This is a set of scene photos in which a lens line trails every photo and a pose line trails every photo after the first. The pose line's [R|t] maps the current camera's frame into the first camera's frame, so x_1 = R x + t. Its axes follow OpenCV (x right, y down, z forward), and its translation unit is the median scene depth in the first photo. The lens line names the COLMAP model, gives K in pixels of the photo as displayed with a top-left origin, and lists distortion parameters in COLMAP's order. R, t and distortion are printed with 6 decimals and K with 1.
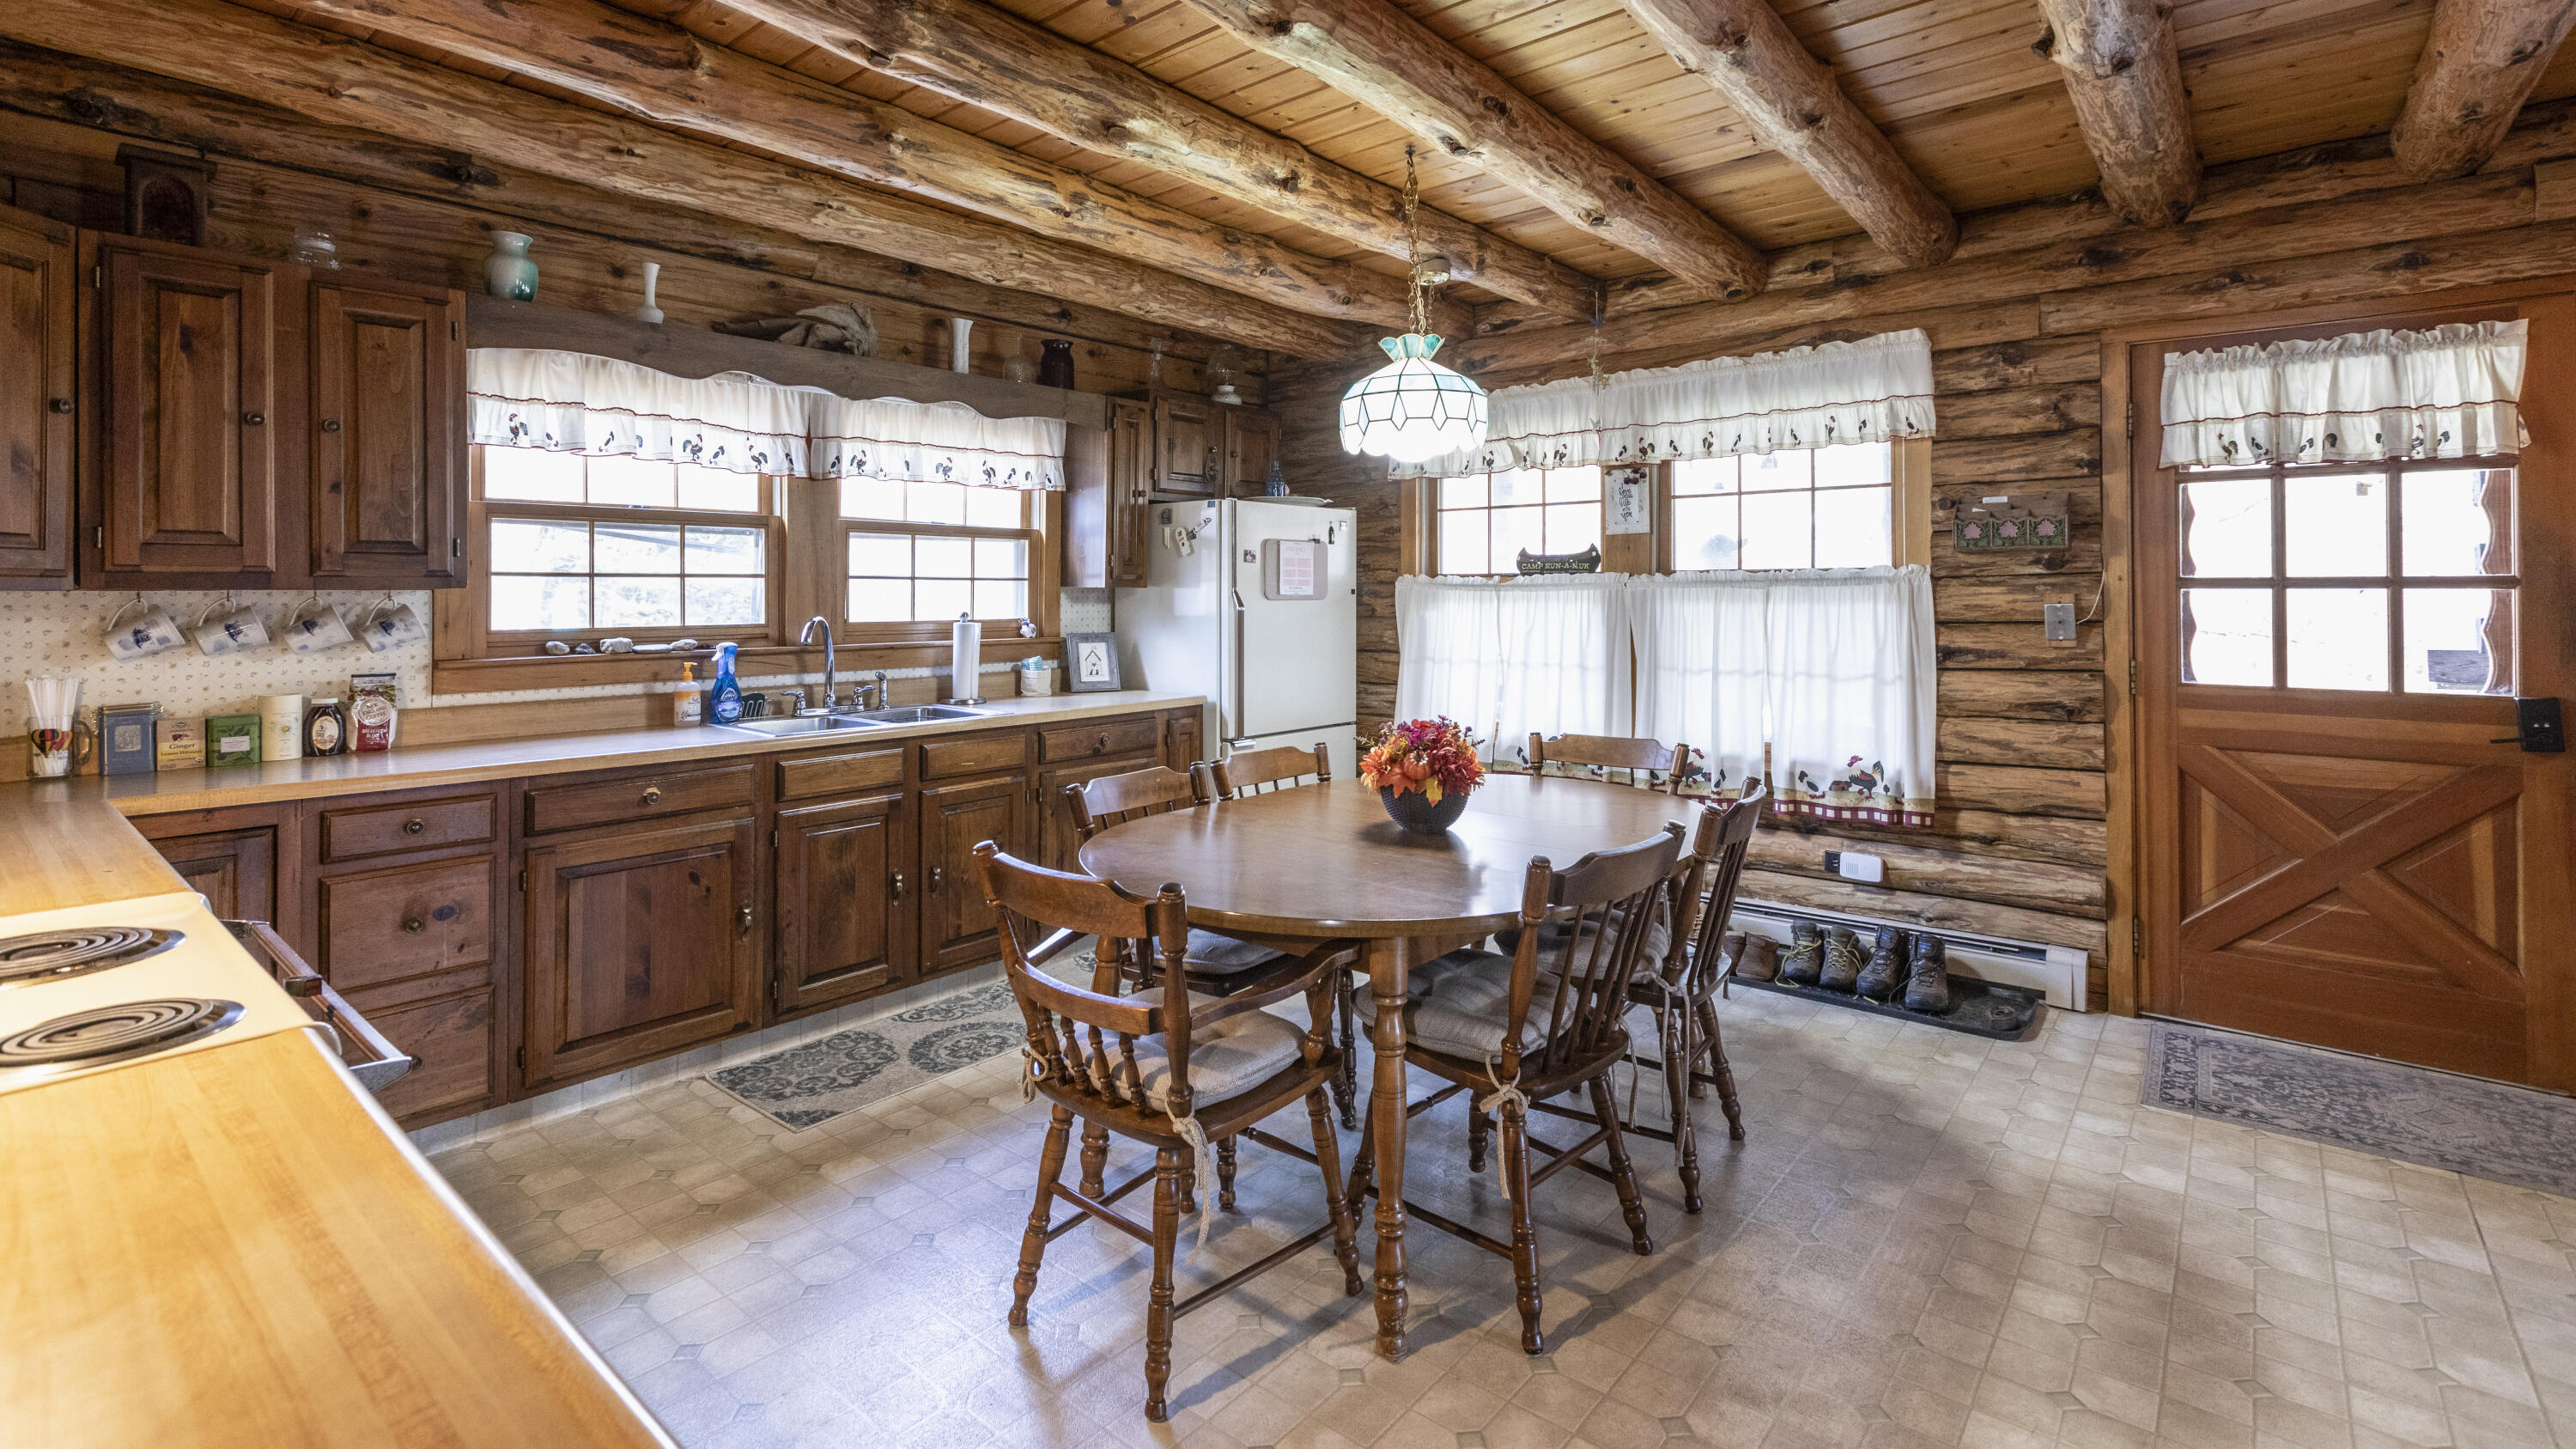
lens RADIAL K [[1157.6, 0, 1309.7], [0, 1157.6, 609.5], [0, 0, 1]] dist [0.002481, 0.000425]
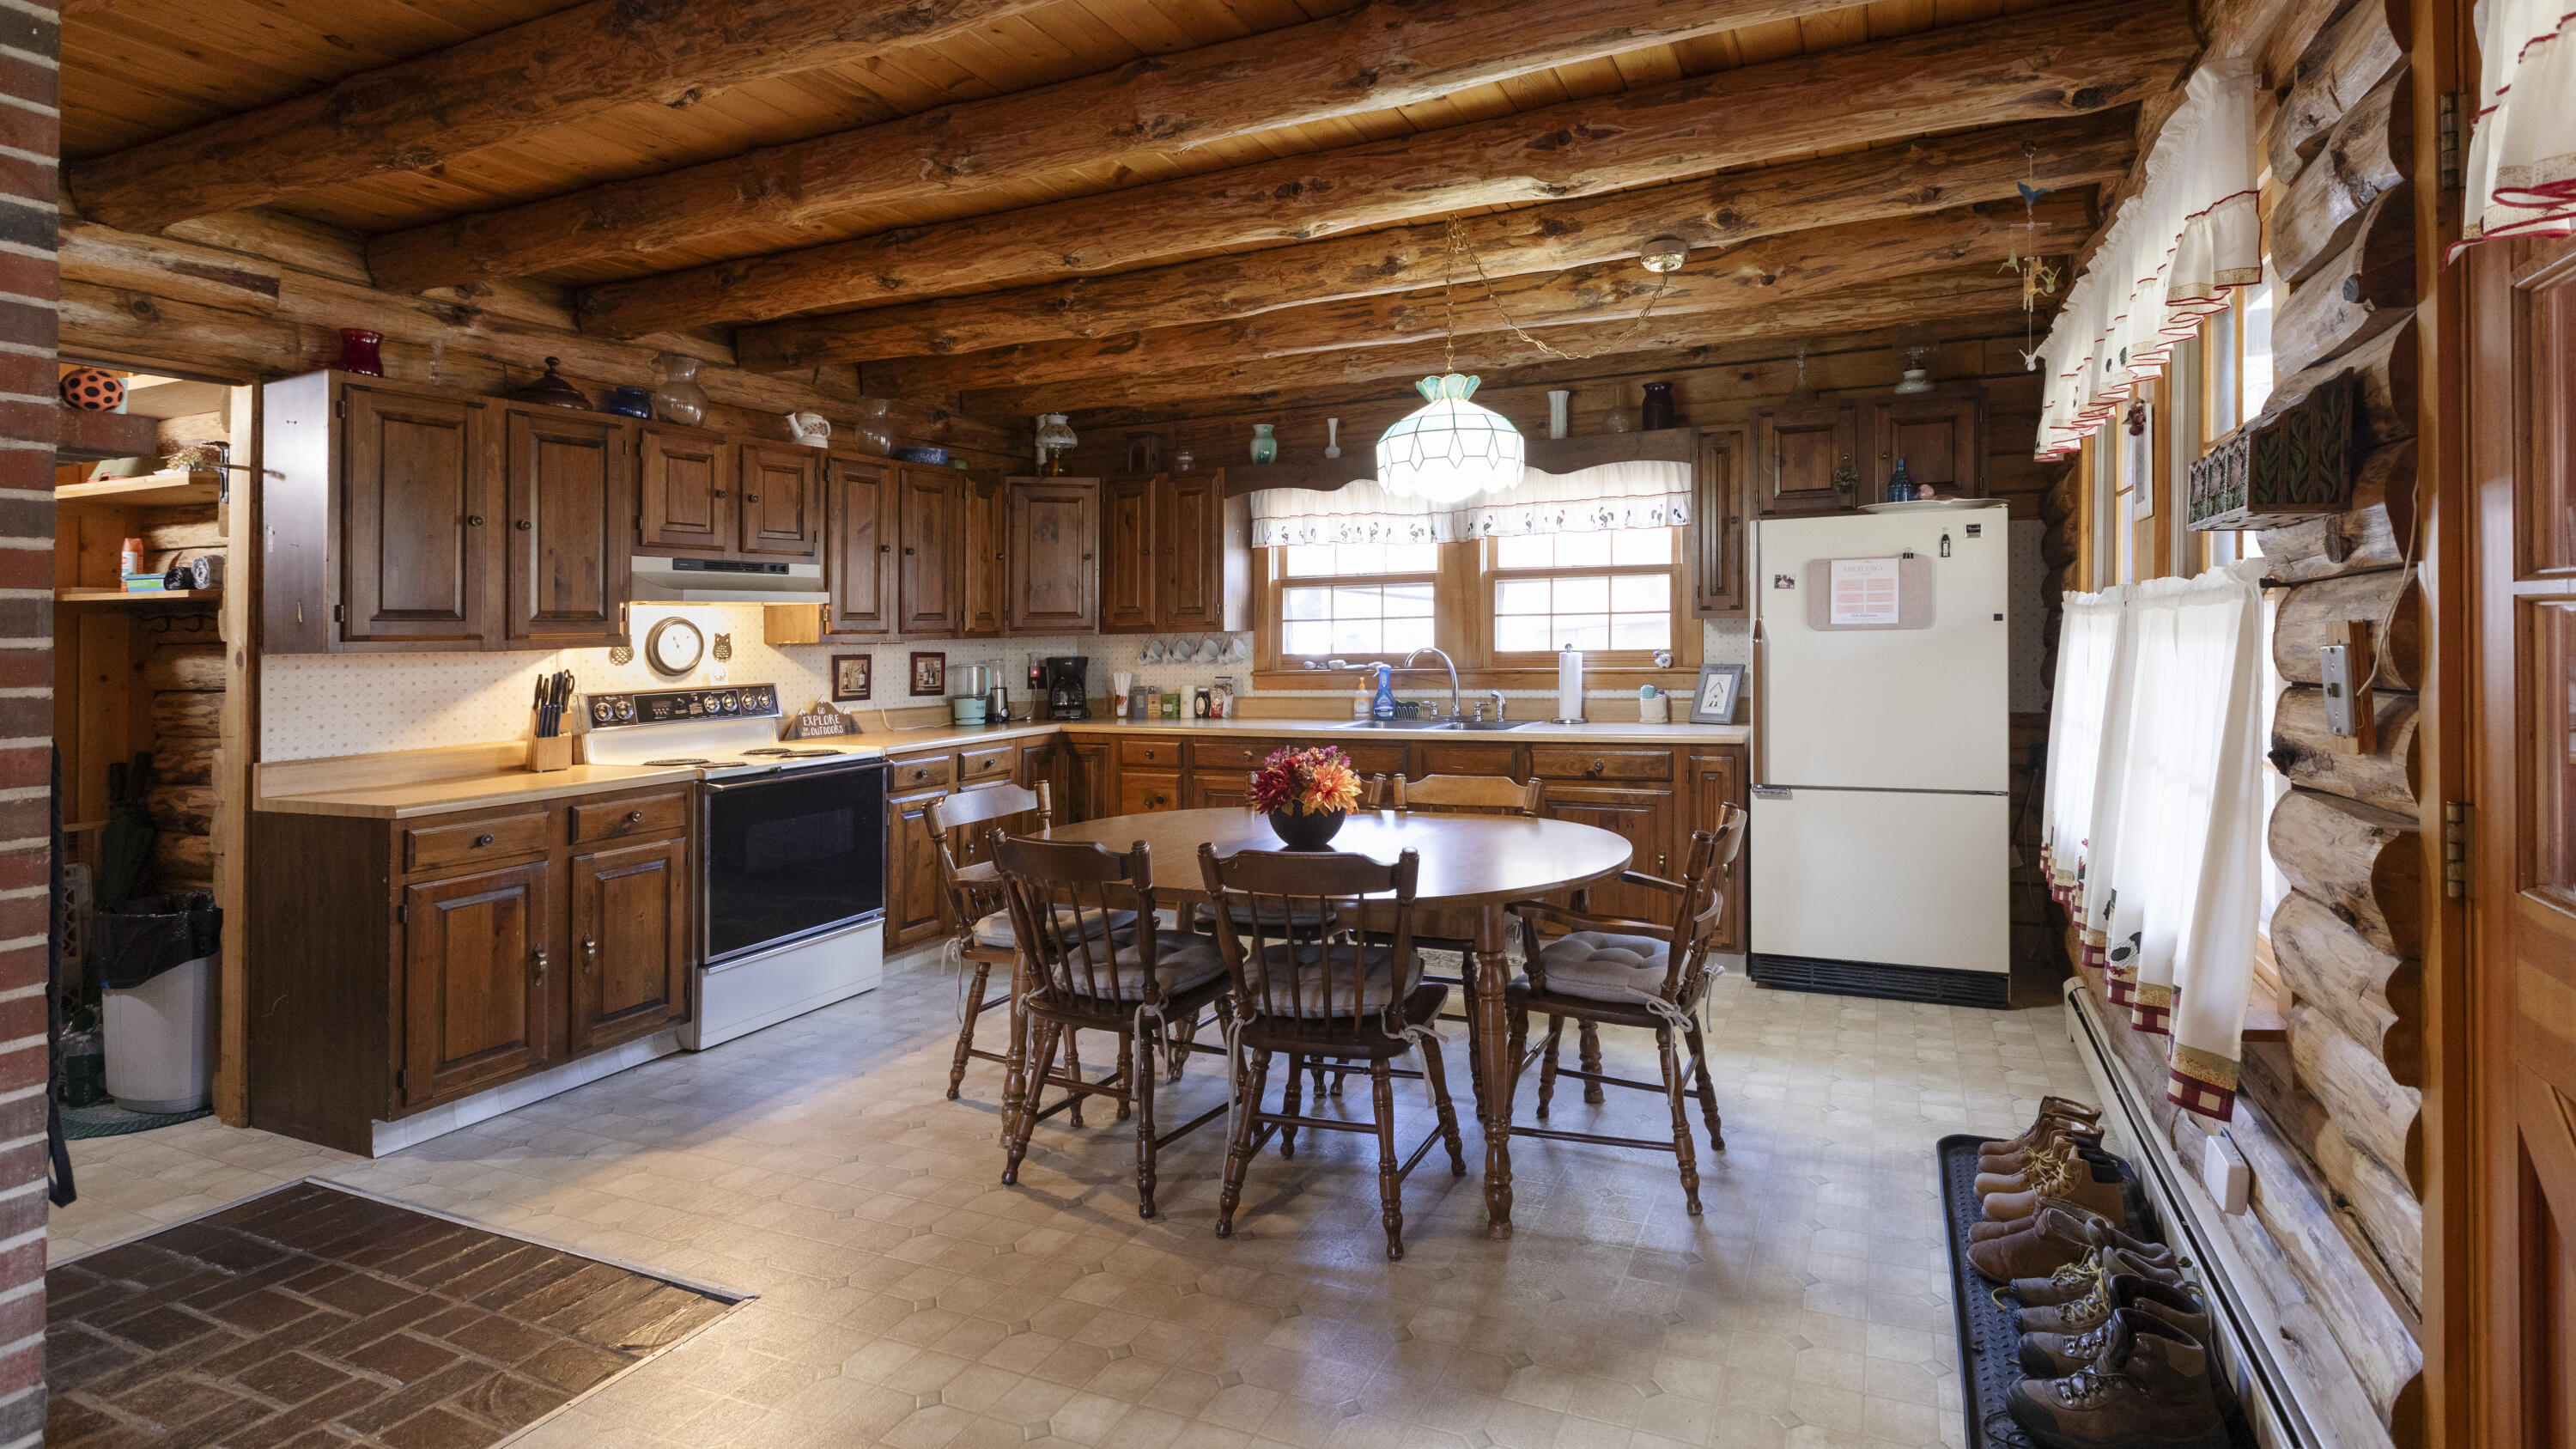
lens RADIAL K [[1240.4, 0, 1390.1], [0, 1240.4, 624.2], [0, 0, 1]] dist [-0.001236, 0.000376]
pose [[0.284290, -0.008211, -0.958703, 0.942915], [0.006402, 0.999957, -0.006666, -0.010872], [0.958717, -0.004243, 0.284330, 0.545875]]
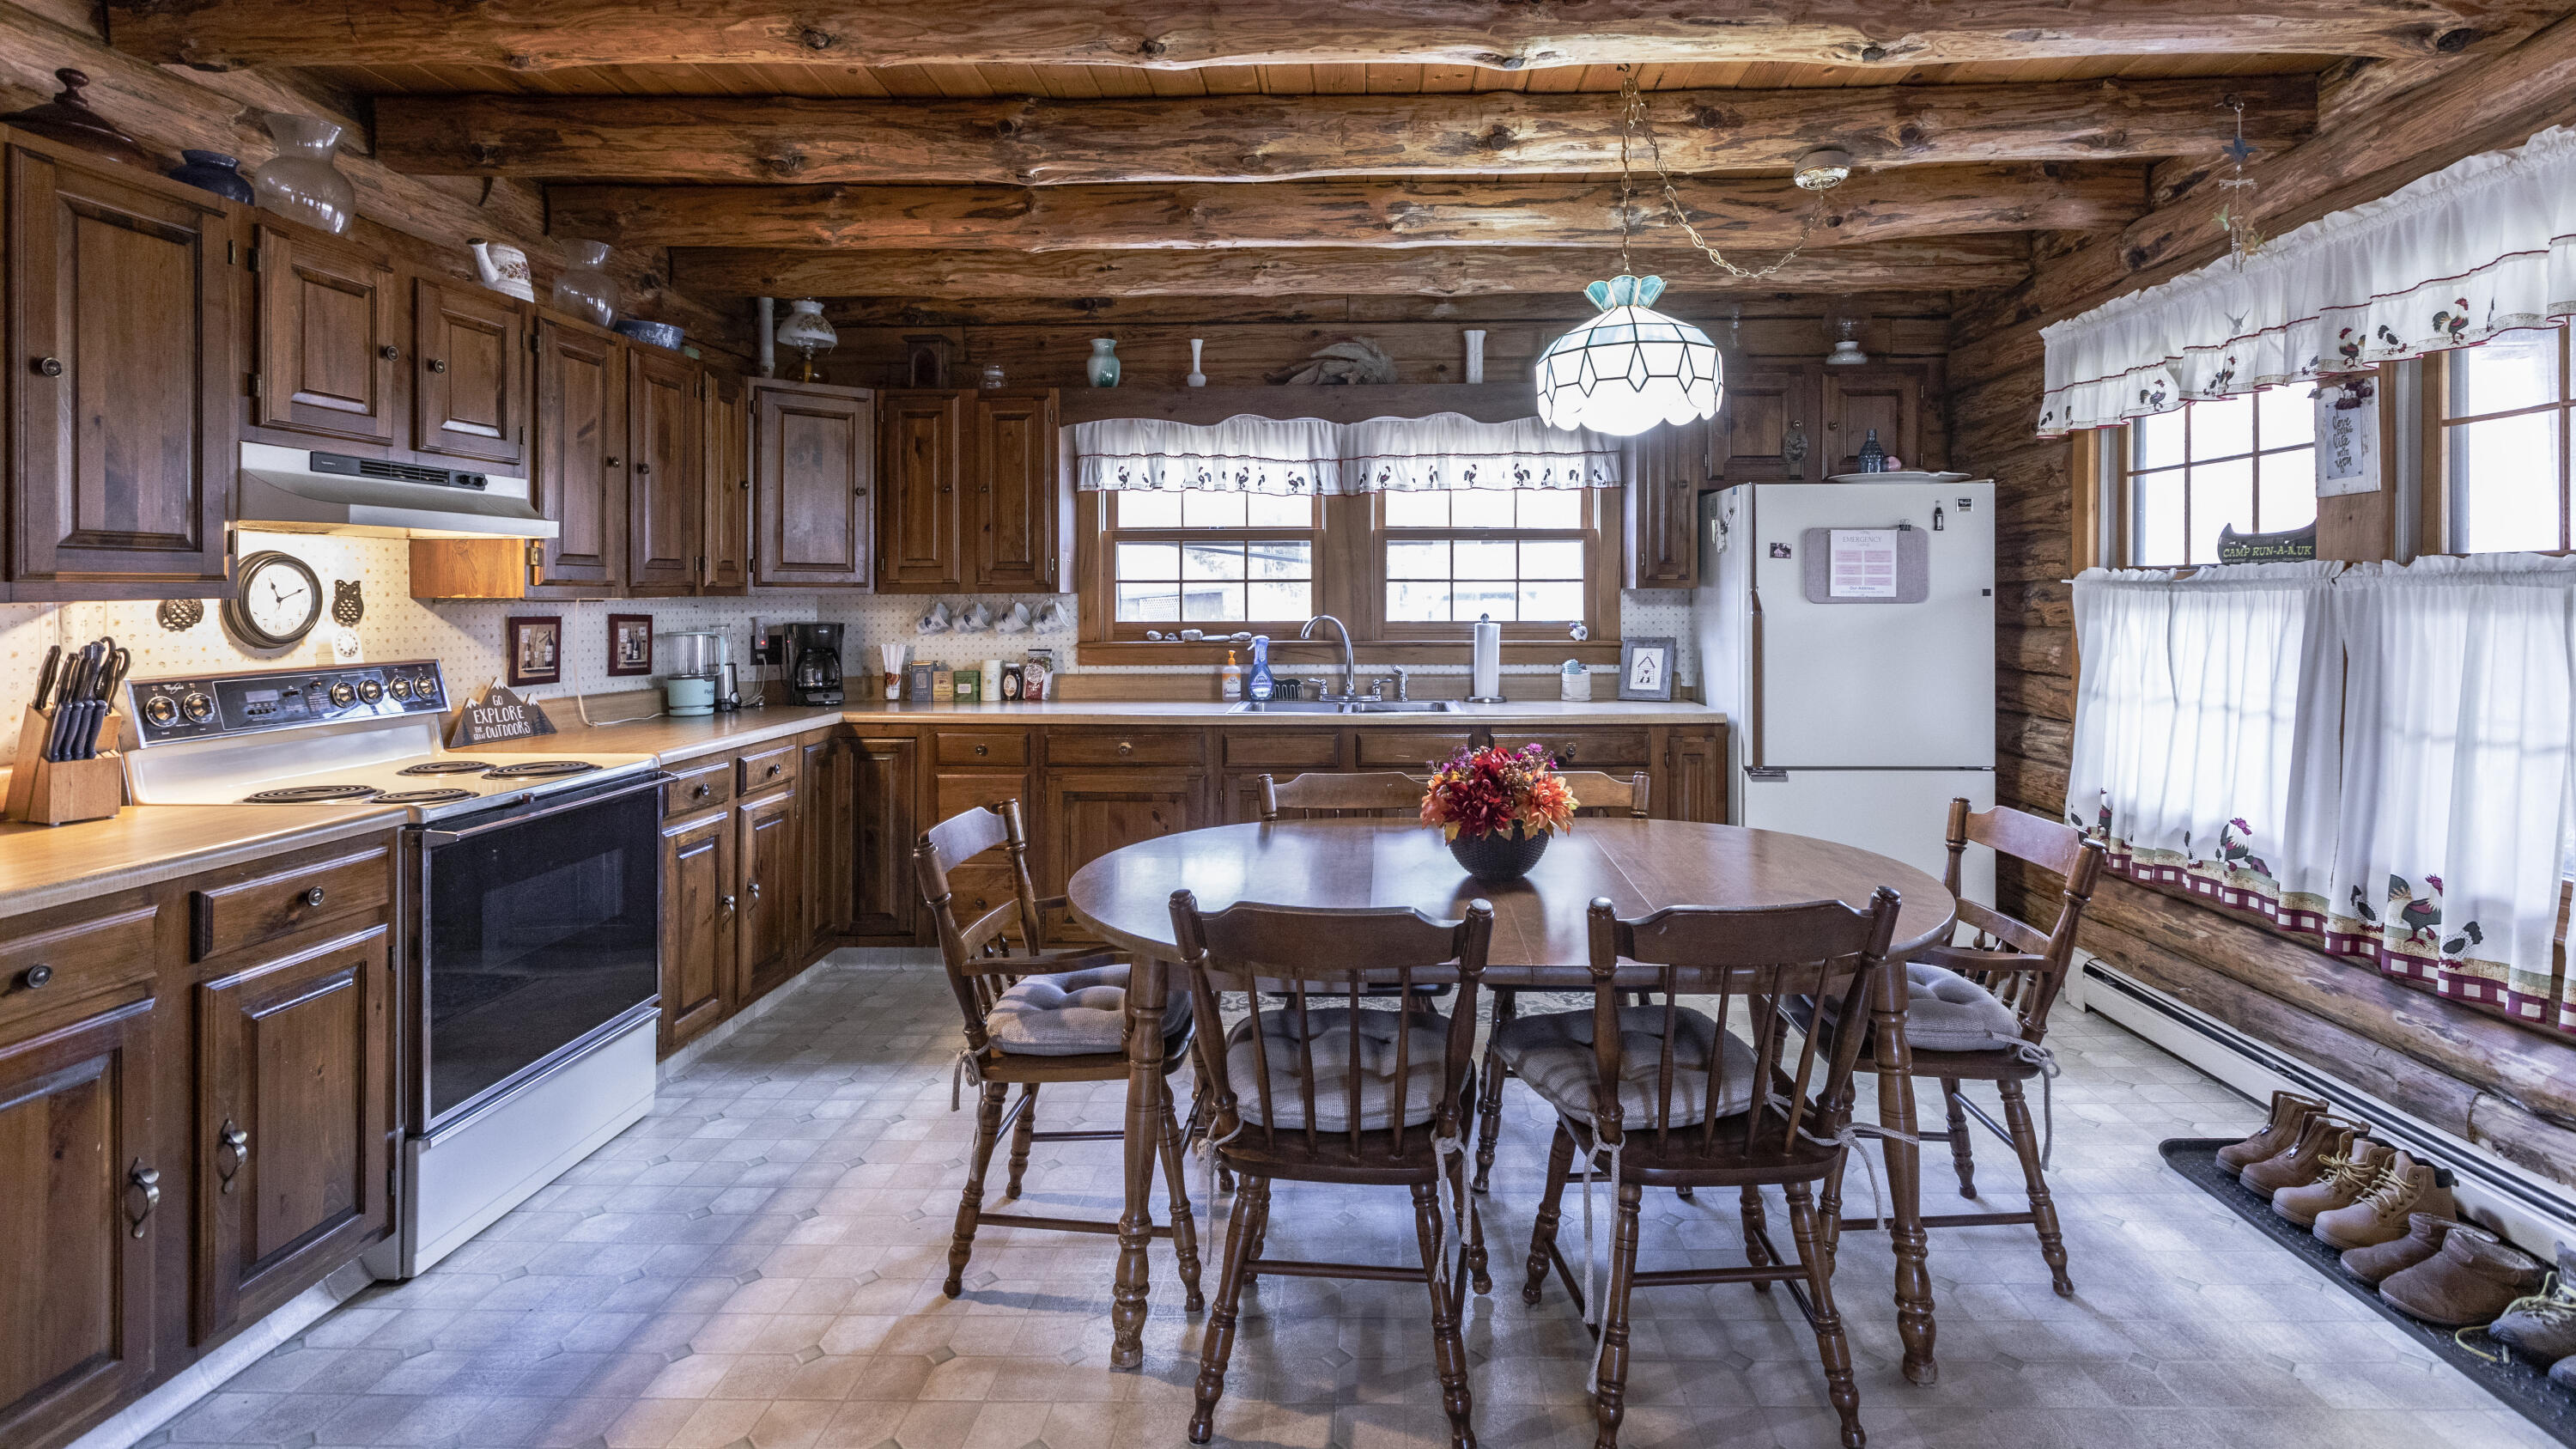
lens RADIAL K [[1203.1, 0, 1342.0], [0, 1203.1, 612.6], [0, 0, 1]] dist [0.003166, -0.000916]
pose [[0.621225, 0.011604, -0.783546, 0.524198], [-0.009691, 0.999928, 0.007125, -0.005319], [0.783572, 0.003167, 0.621292, 0.265567]]
